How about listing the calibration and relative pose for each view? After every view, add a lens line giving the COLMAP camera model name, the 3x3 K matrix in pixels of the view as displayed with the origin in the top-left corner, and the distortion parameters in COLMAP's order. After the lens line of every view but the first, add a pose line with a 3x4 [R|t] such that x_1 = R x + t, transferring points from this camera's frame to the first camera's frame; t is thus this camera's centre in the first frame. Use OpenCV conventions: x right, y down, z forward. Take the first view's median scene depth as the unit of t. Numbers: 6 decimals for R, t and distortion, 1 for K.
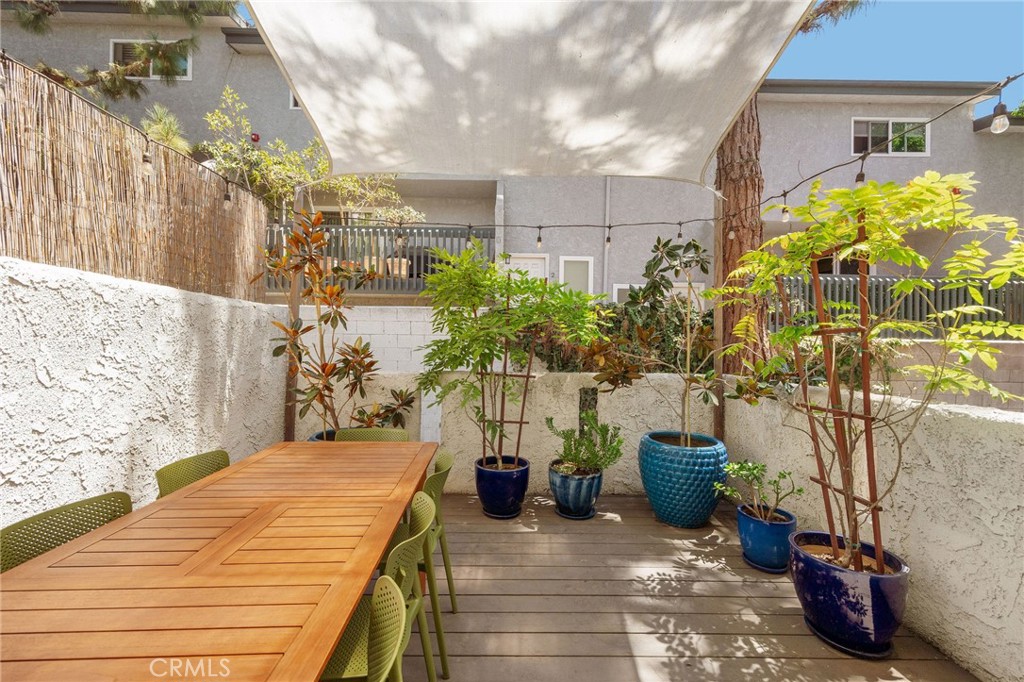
lens RADIAL K [[414.3, 0, 512.0], [0, 414.3, 341.0], [0, 0, 1]] dist [0.025911, -0.000094]
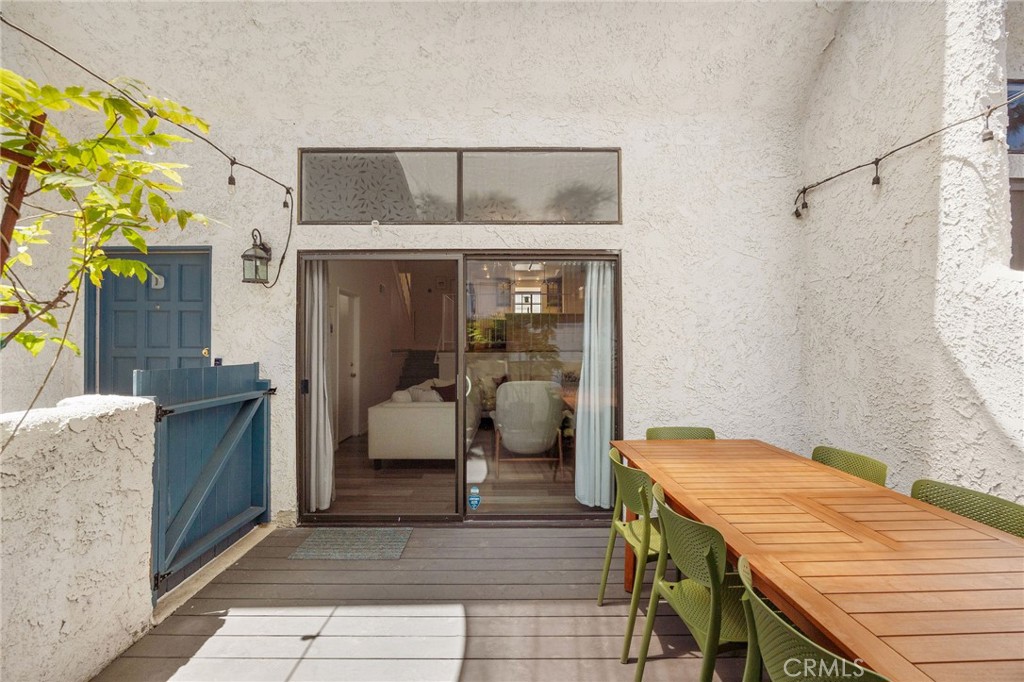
lens RADIAL K [[438.8, 0, 504.4], [0, 438.8, 339.1], [0, 0, 1]] dist [0.022458, 0.000061]
pose [[-0.999795, -0.011355, 0.016769, 0.139393], [-0.011707, 0.999710, -0.021024, 0.014341], [-0.016526, -0.021216, -0.999638, 1.500742]]
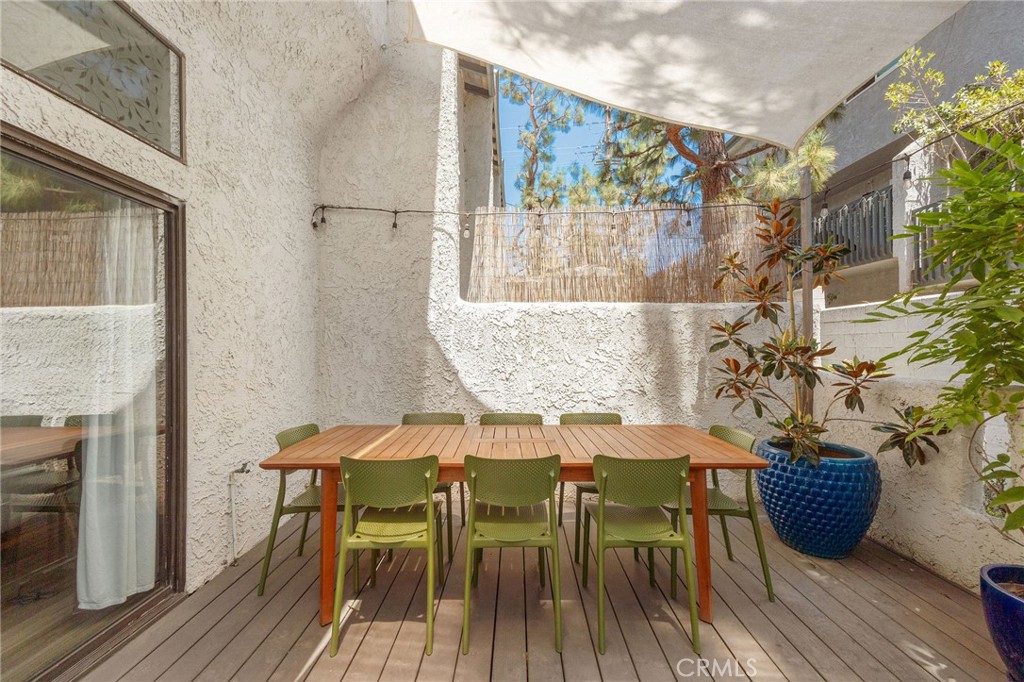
lens RADIAL K [[414.3, 0, 512.0], [0, 414.3, 341.0], [0, 0, 1]] dist [0.025911, -0.000094]
pose [[-0.058303, -0.023209, -0.998029, 0.780111], [0.010857, 0.999656, -0.023882, 0.041285], [0.998240, -0.012228, -0.058031, 0.766258]]
